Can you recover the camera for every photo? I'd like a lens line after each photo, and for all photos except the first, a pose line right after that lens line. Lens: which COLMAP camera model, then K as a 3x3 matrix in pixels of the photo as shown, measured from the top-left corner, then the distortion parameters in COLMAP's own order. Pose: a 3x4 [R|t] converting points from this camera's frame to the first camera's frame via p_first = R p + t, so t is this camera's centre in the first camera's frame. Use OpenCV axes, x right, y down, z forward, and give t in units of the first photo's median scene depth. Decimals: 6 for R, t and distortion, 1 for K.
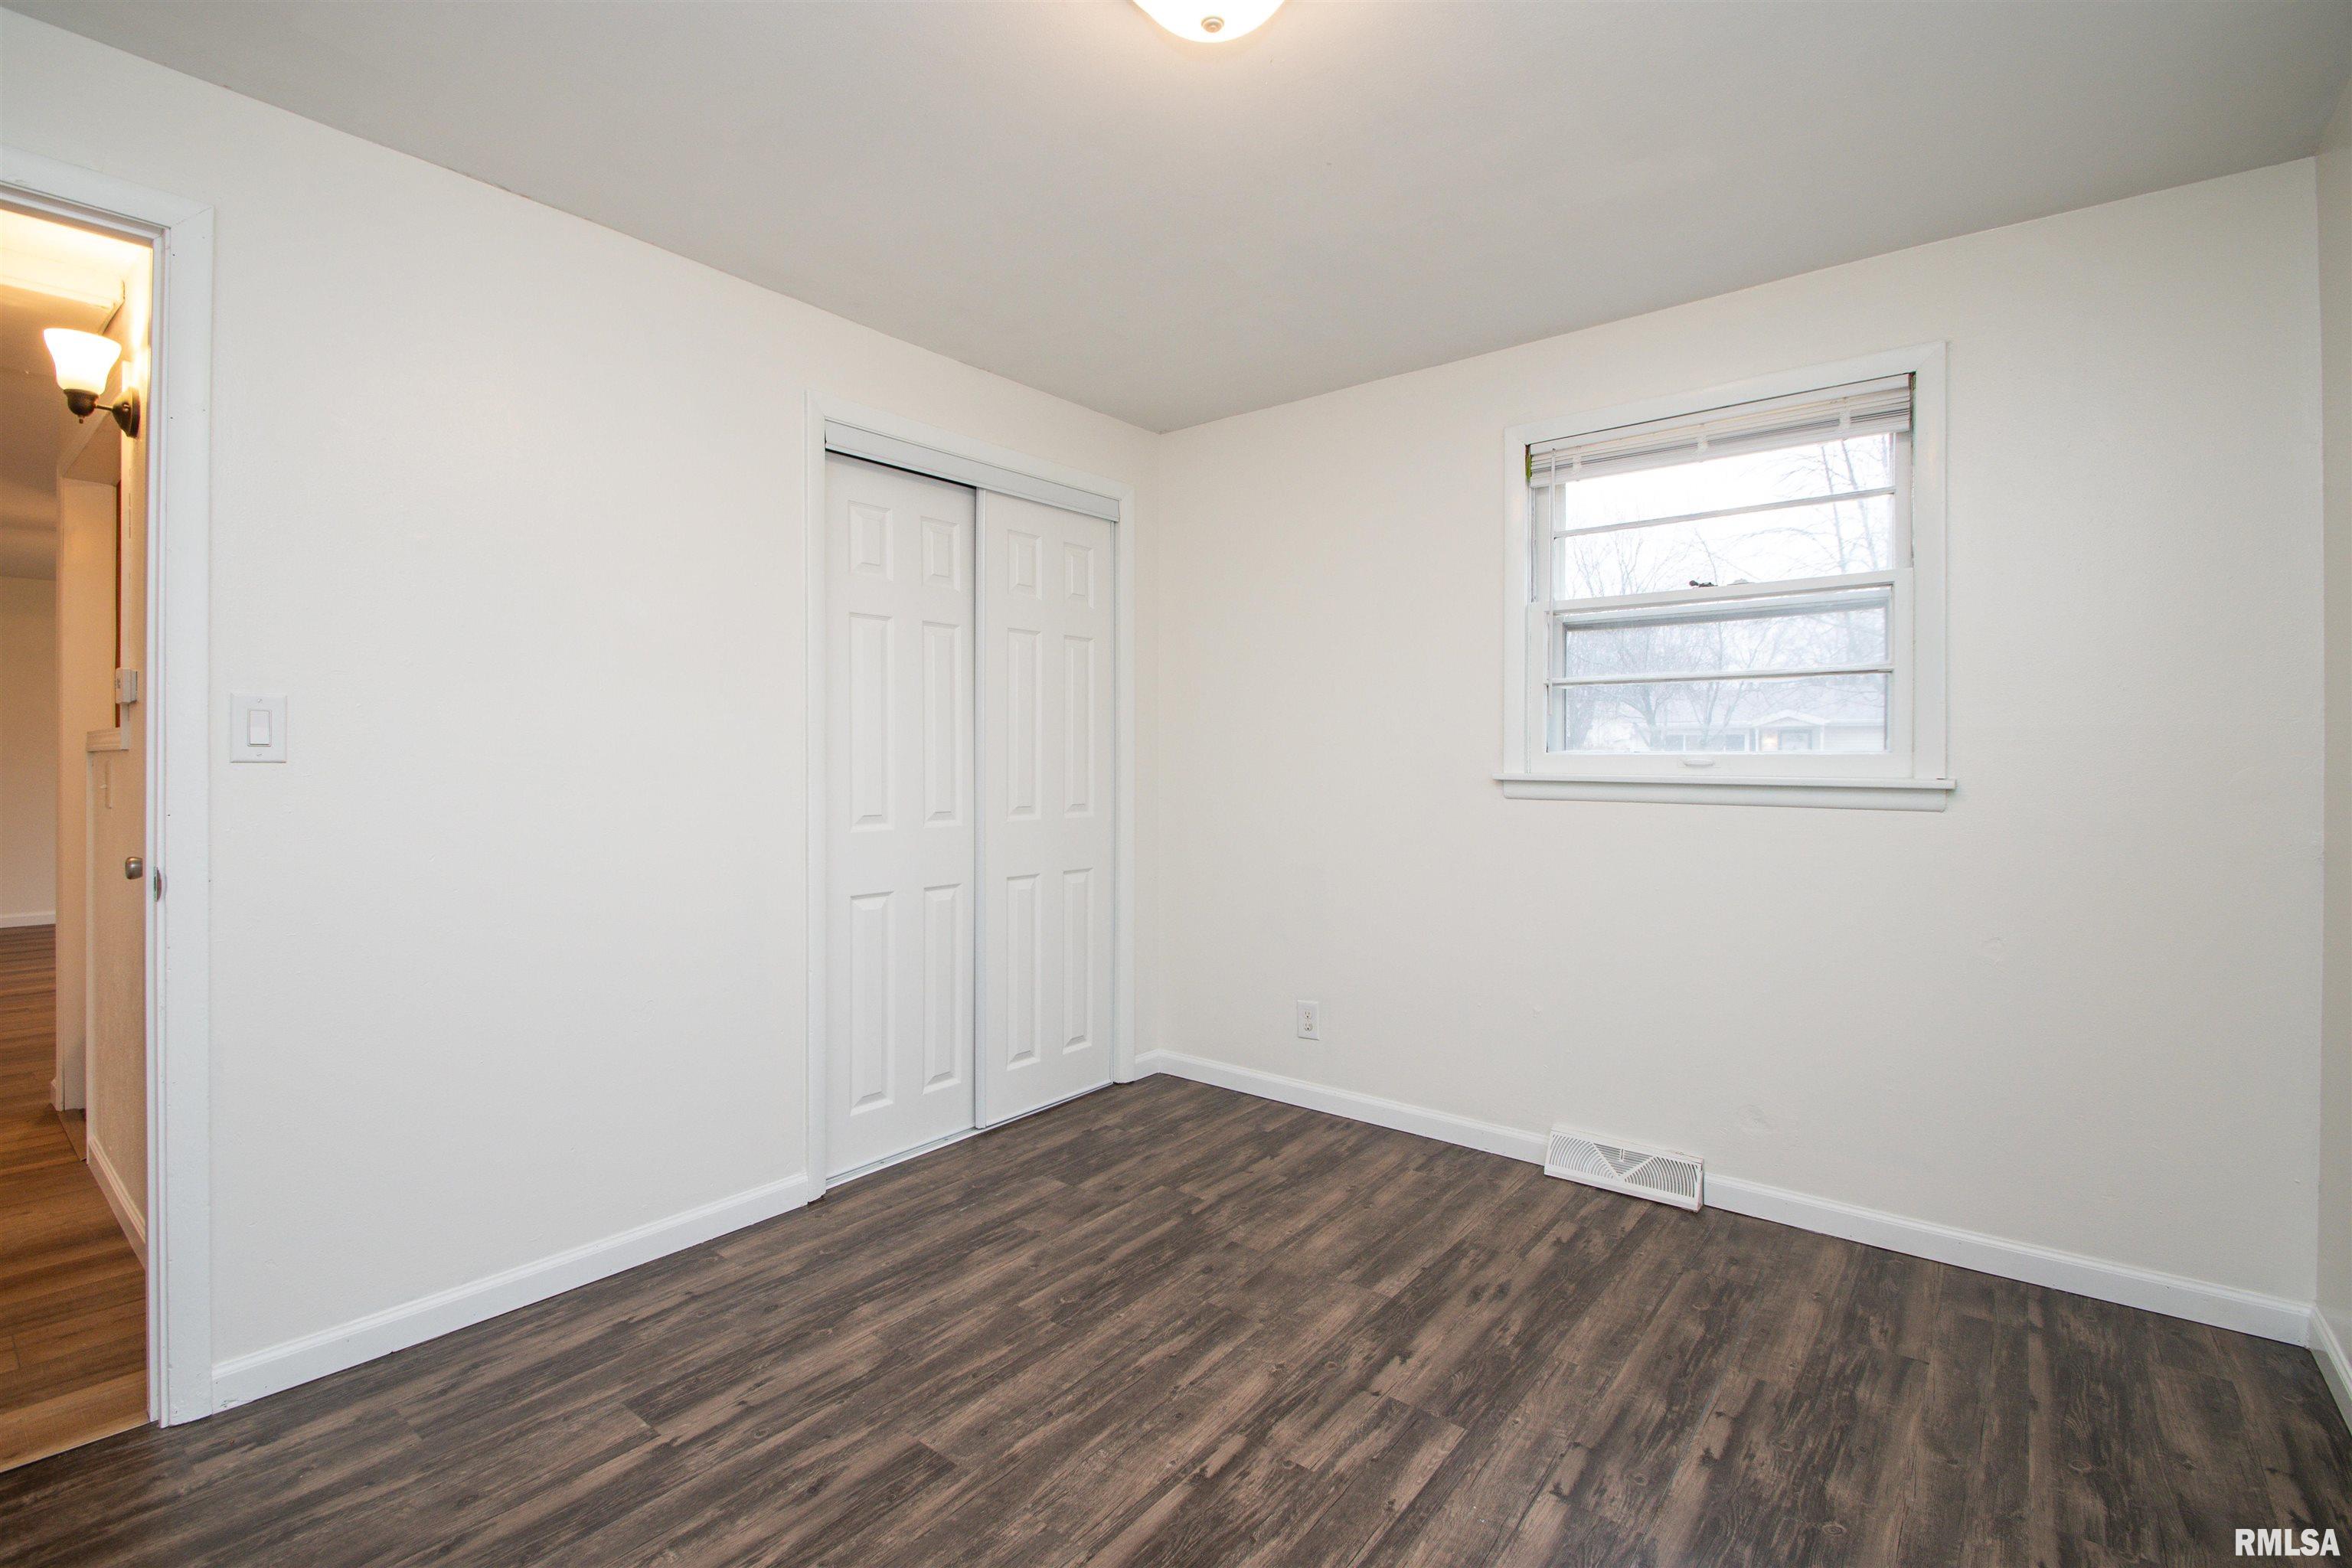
lens RADIAL K [[1048.6, 0, 1147.1], [0, 1048.6, 750.8], [0, 0, 1]] dist [0.001378, -0.014977]
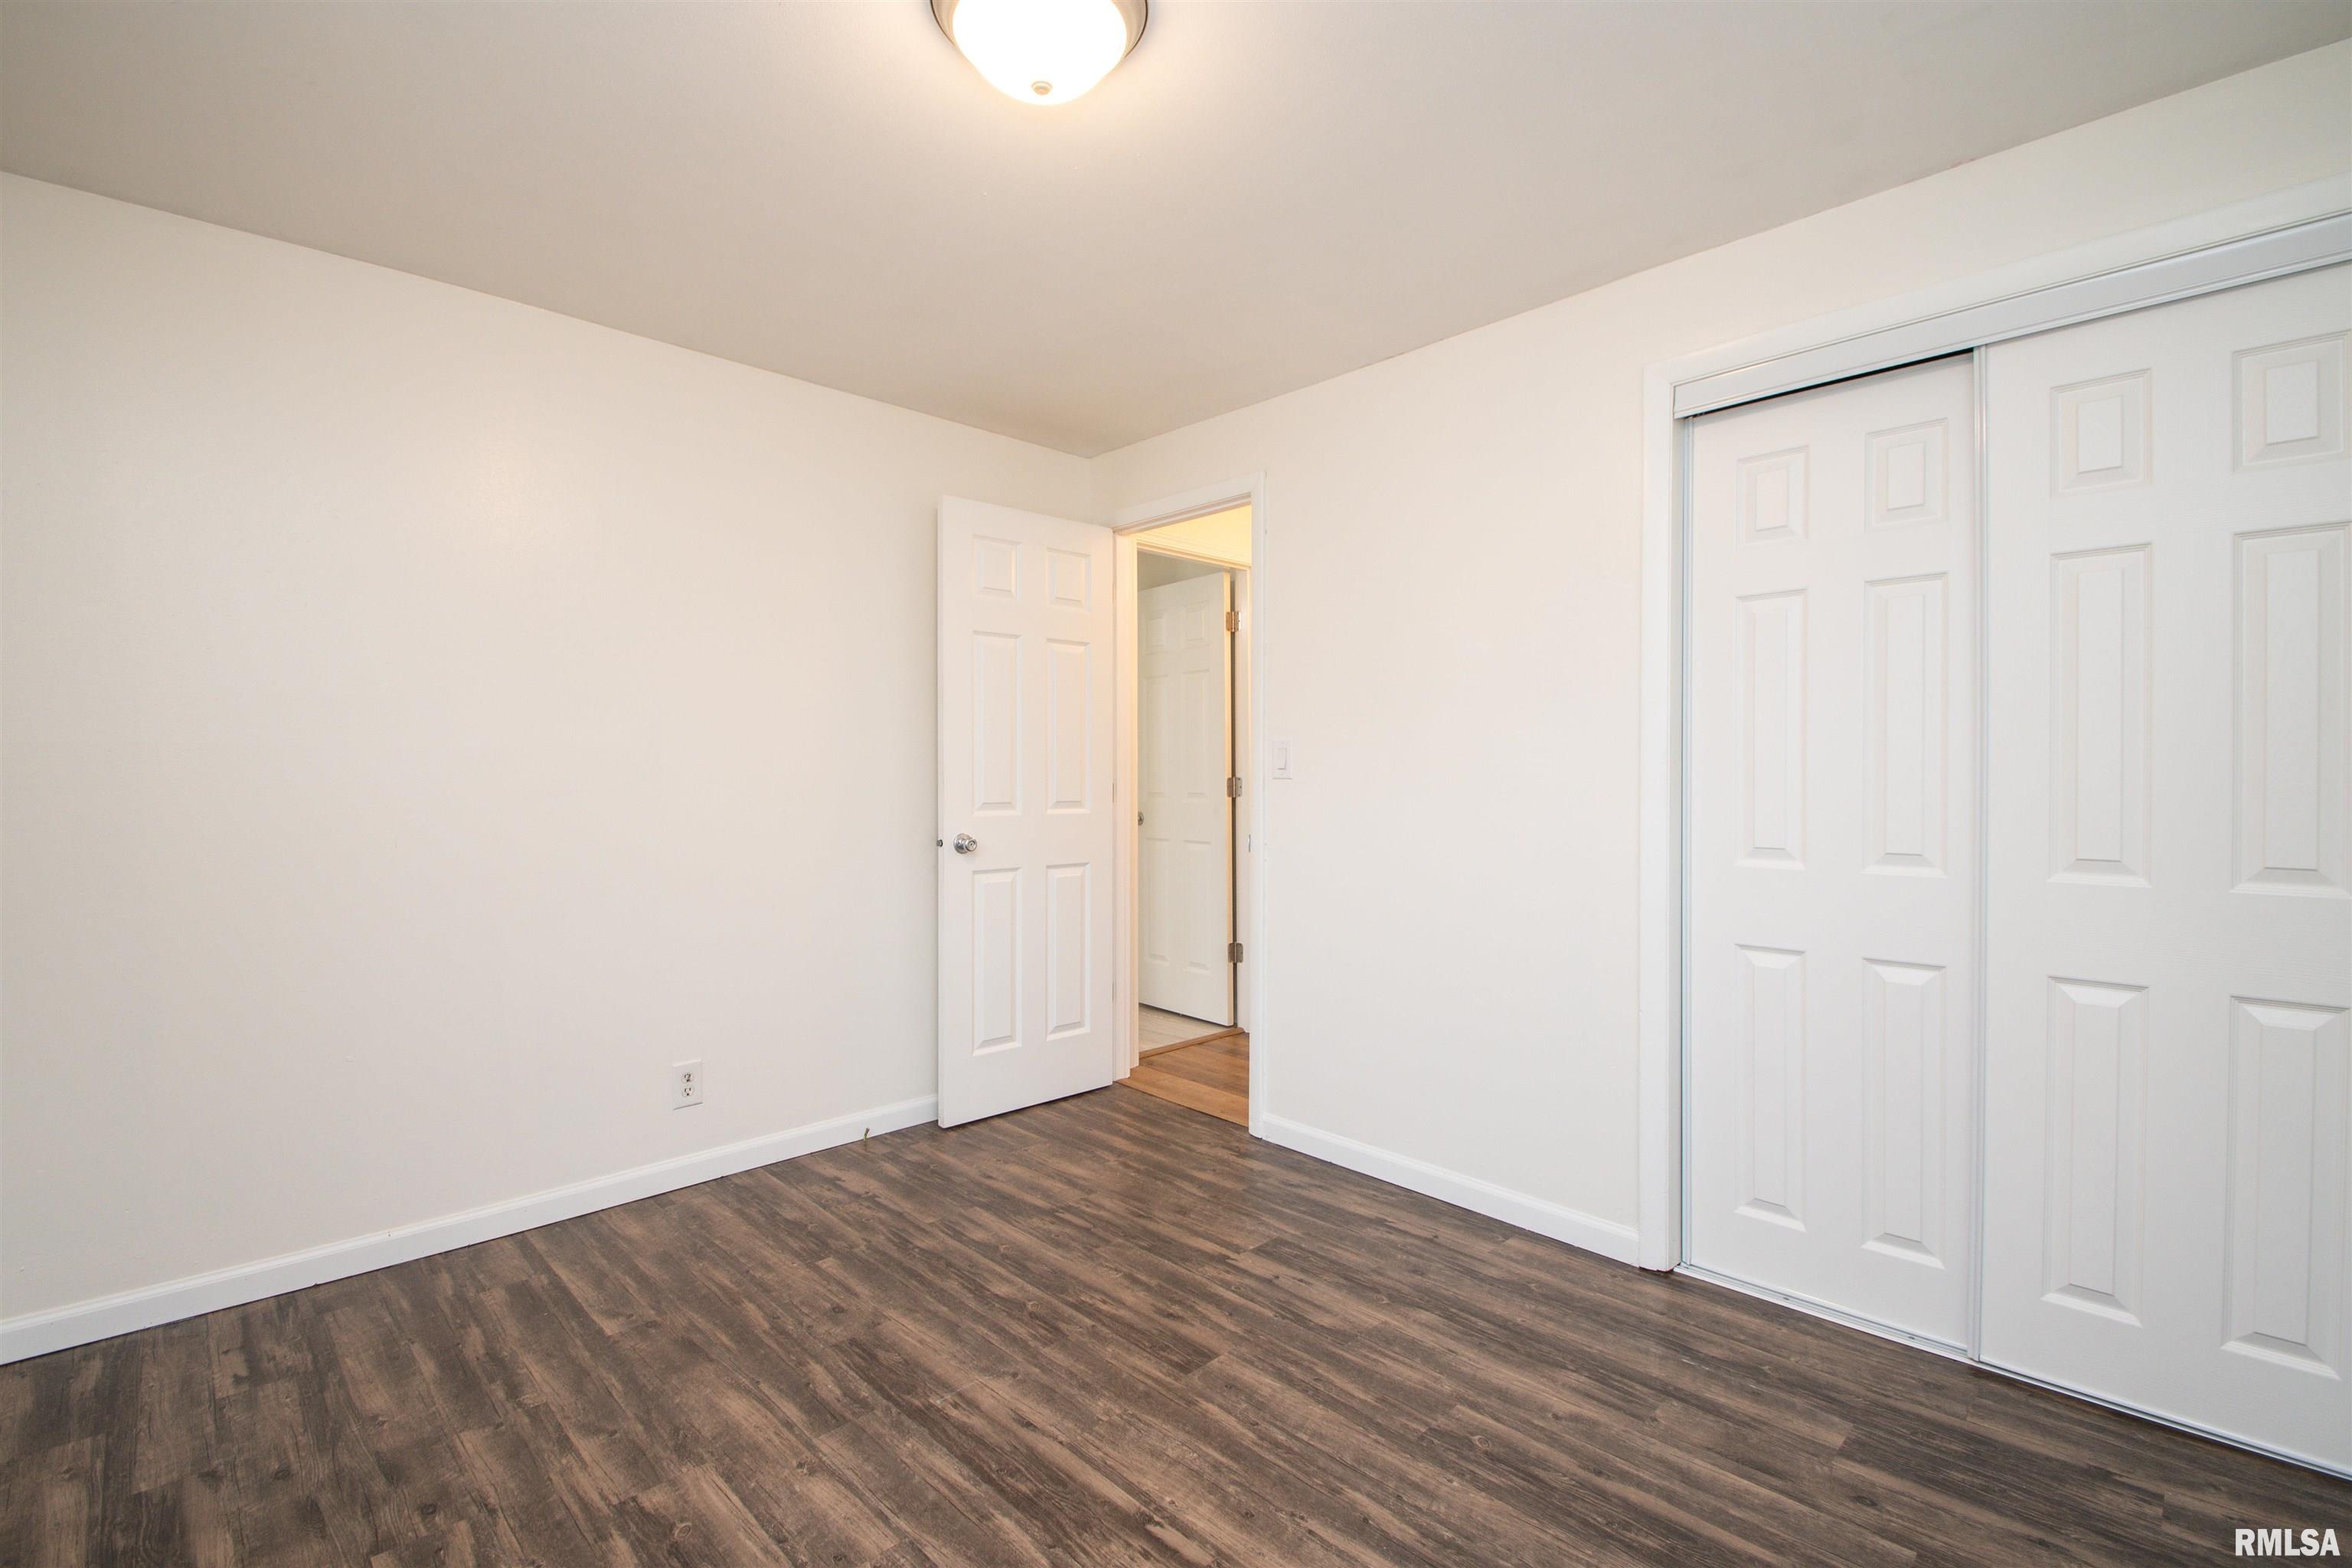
lens RADIAL K [[1072.4, 0, 1176.0], [0, 1072.4, 784.0], [0, 0, 1]] dist [0.010554, -0.022518]
pose [[-0.127140, 0.009534, -0.991839, 0.827317], [0.006054, 0.999943, 0.008836, 0.008302], [0.991866, -0.004882, -0.127191, 0.938980]]
